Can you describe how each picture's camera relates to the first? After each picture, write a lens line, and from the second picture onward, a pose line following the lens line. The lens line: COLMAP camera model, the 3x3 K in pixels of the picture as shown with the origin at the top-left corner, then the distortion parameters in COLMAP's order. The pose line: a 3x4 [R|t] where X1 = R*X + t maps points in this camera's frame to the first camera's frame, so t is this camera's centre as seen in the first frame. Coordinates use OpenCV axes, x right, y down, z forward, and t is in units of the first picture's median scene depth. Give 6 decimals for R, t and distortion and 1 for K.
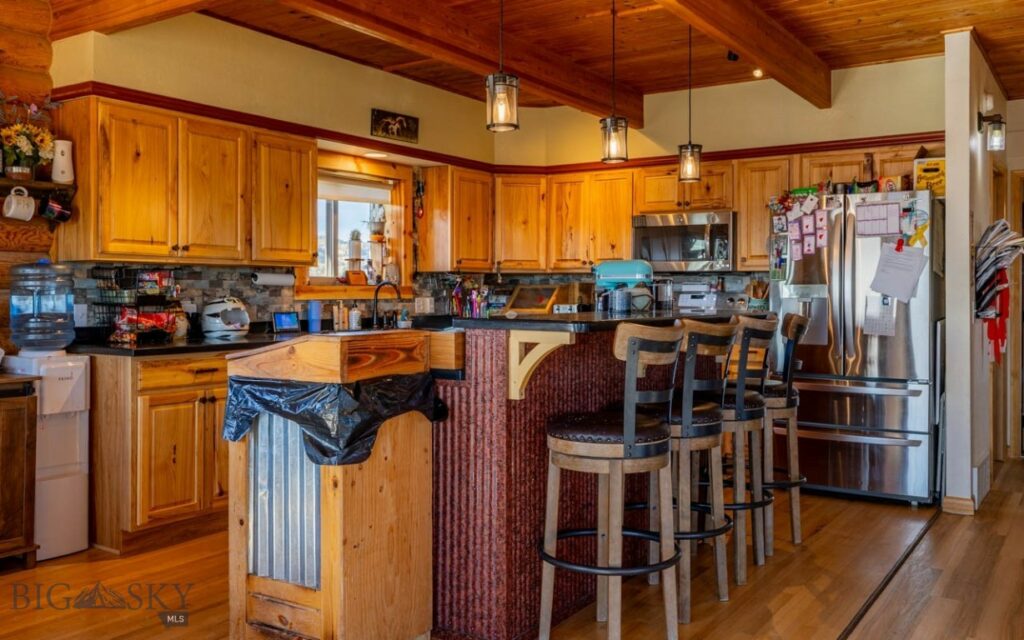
lens RADIAL K [[897.4, 0, 509.9], [0, 897.4, 312.7], [0, 0, 1]] dist [-0.013521, 0.000761]
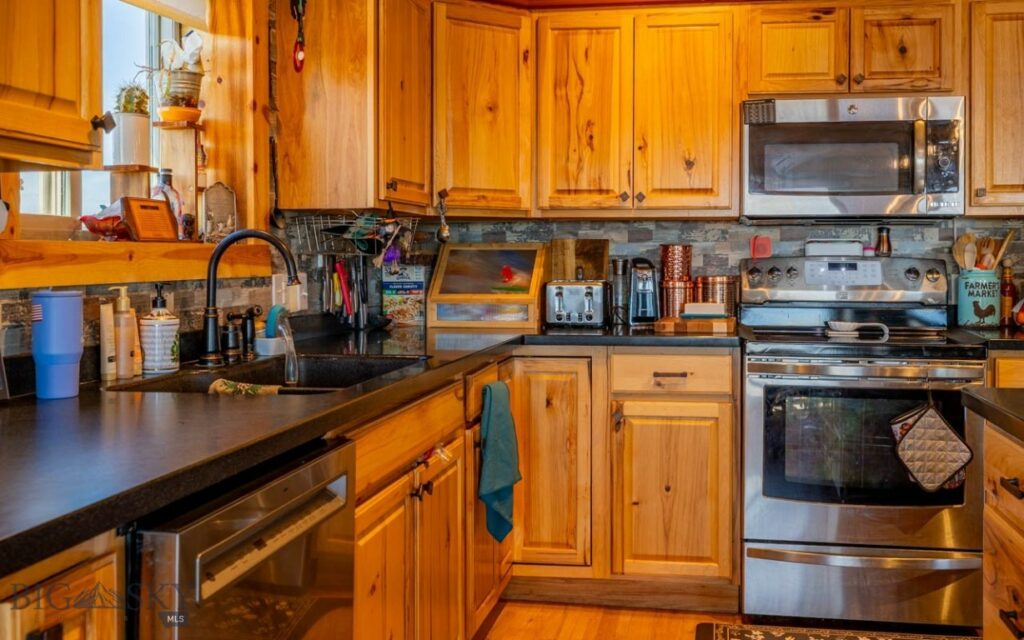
lens RADIAL K [[991.4, 0, 554.4], [0, 991.4, 265.9], [0, 0, 1]] dist [-0.013325, 0.000000]
pose [[0.905060, -0.007162, 0.425223, -0.181723], [0.013175, 0.999850, -0.011202, -0.013911], [-0.425079, 0.015741, 0.905019, 0.557366]]
